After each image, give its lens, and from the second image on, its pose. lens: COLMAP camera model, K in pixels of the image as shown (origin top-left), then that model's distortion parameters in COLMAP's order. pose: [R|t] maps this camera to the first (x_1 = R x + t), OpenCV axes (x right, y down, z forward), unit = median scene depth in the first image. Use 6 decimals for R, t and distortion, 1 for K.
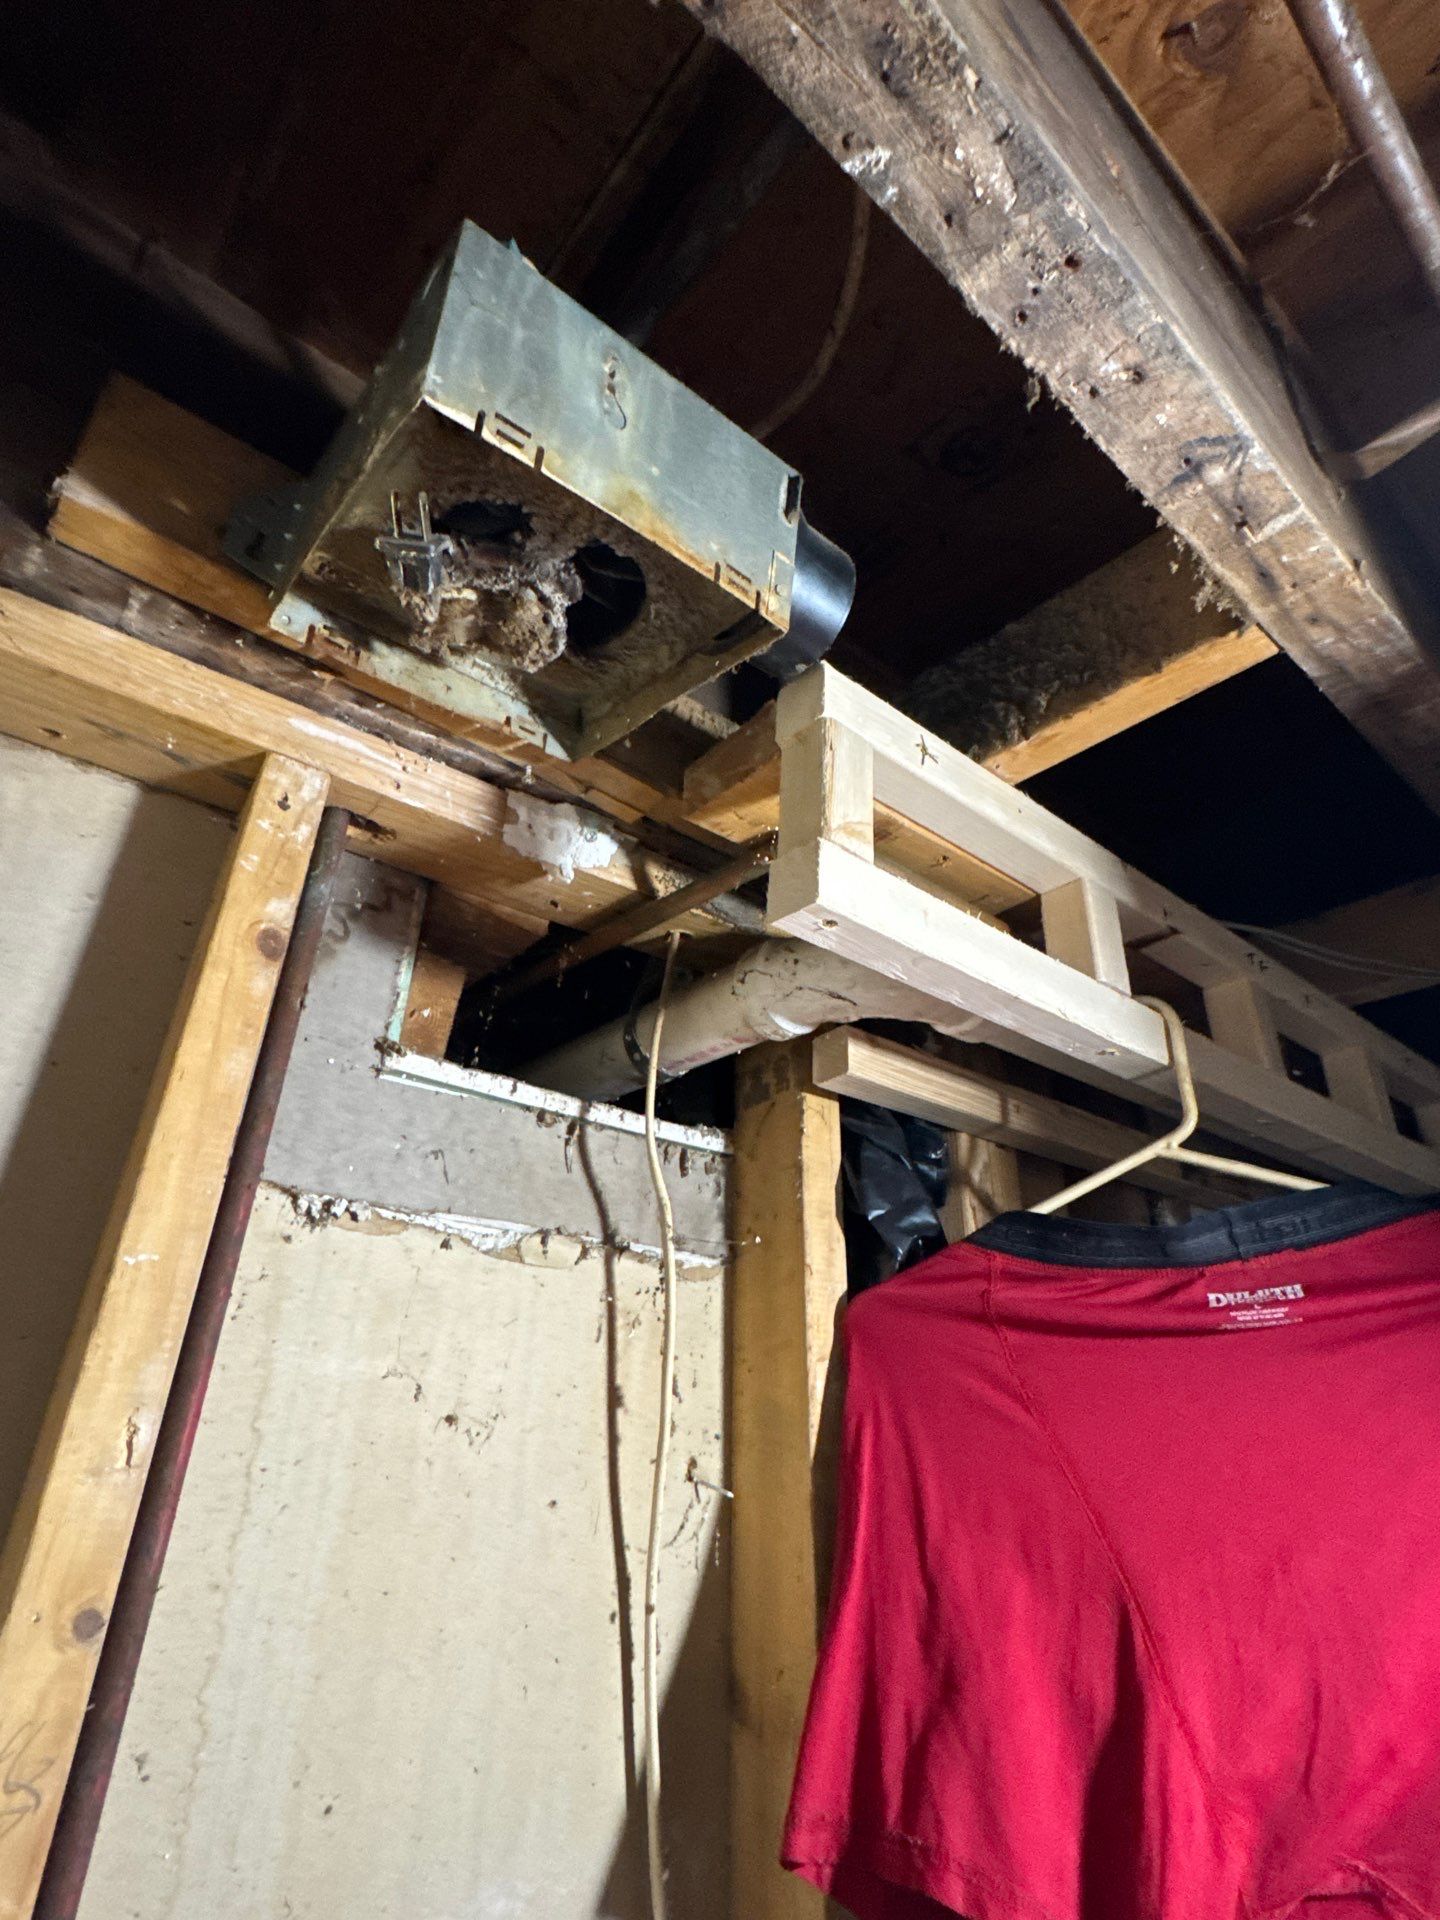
lens RADIAL K [[954.0, 0, 722.5], [0, 954.0, 951.6], [0, 0, 1]] dist [-0.003022, 0.000380]
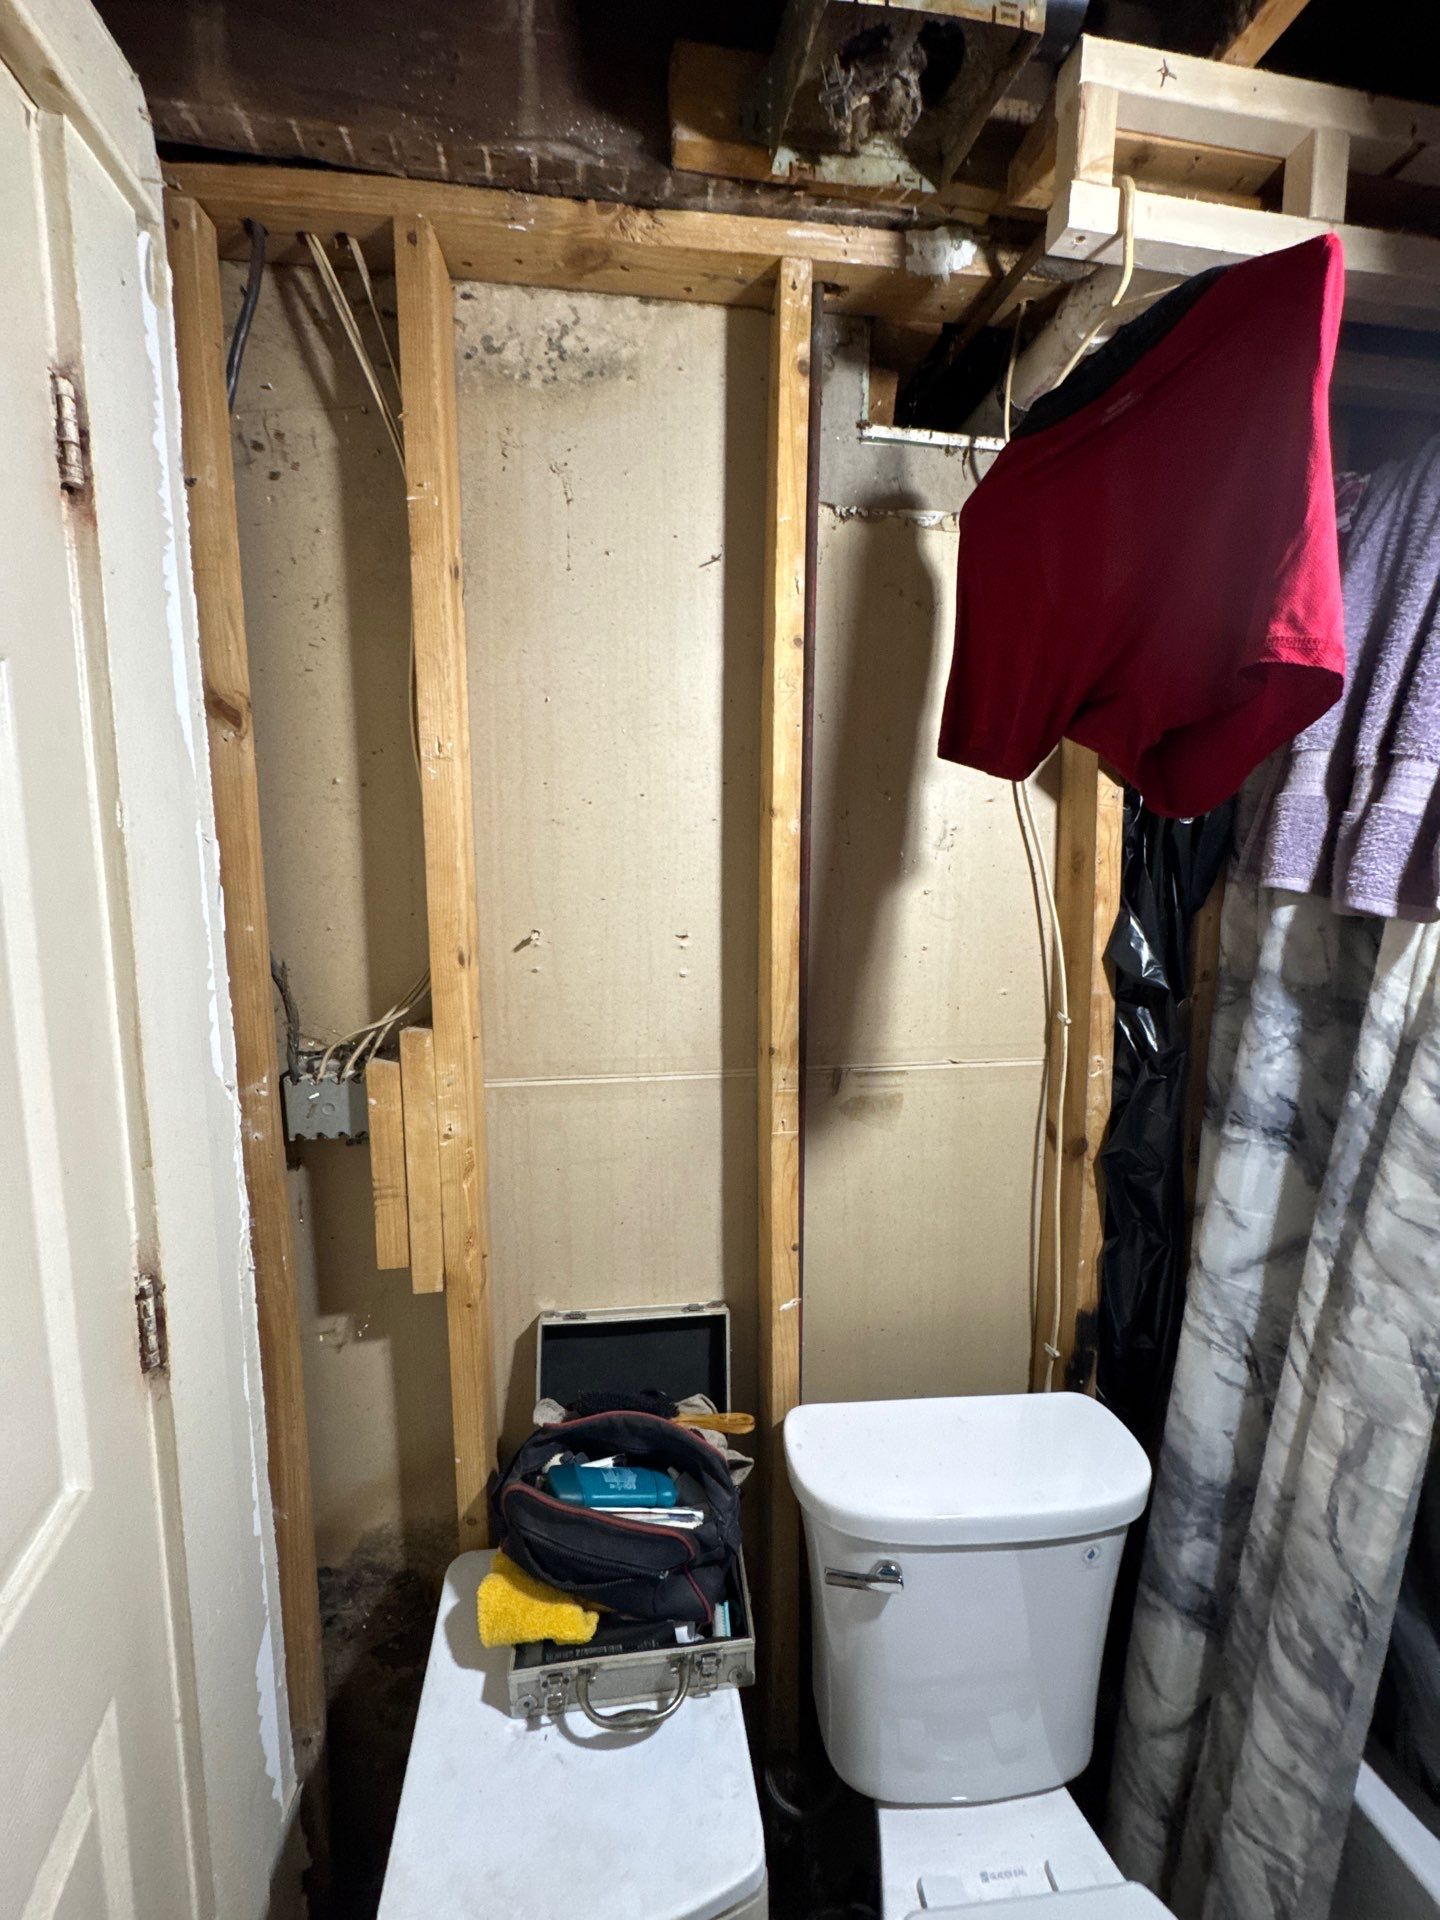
lens RADIAL K [[778.3, 0, 723.1], [0, 778.3, 963.6], [0, 0, 1]] dist [-0.004071, 0.000640]
pose [[0.858897, 0.033123, -0.511075, 0.278300], [0.241867, 0.853380, 0.461783, 0.257063], [0.451437, -0.520237, 0.724954, -0.941600]]
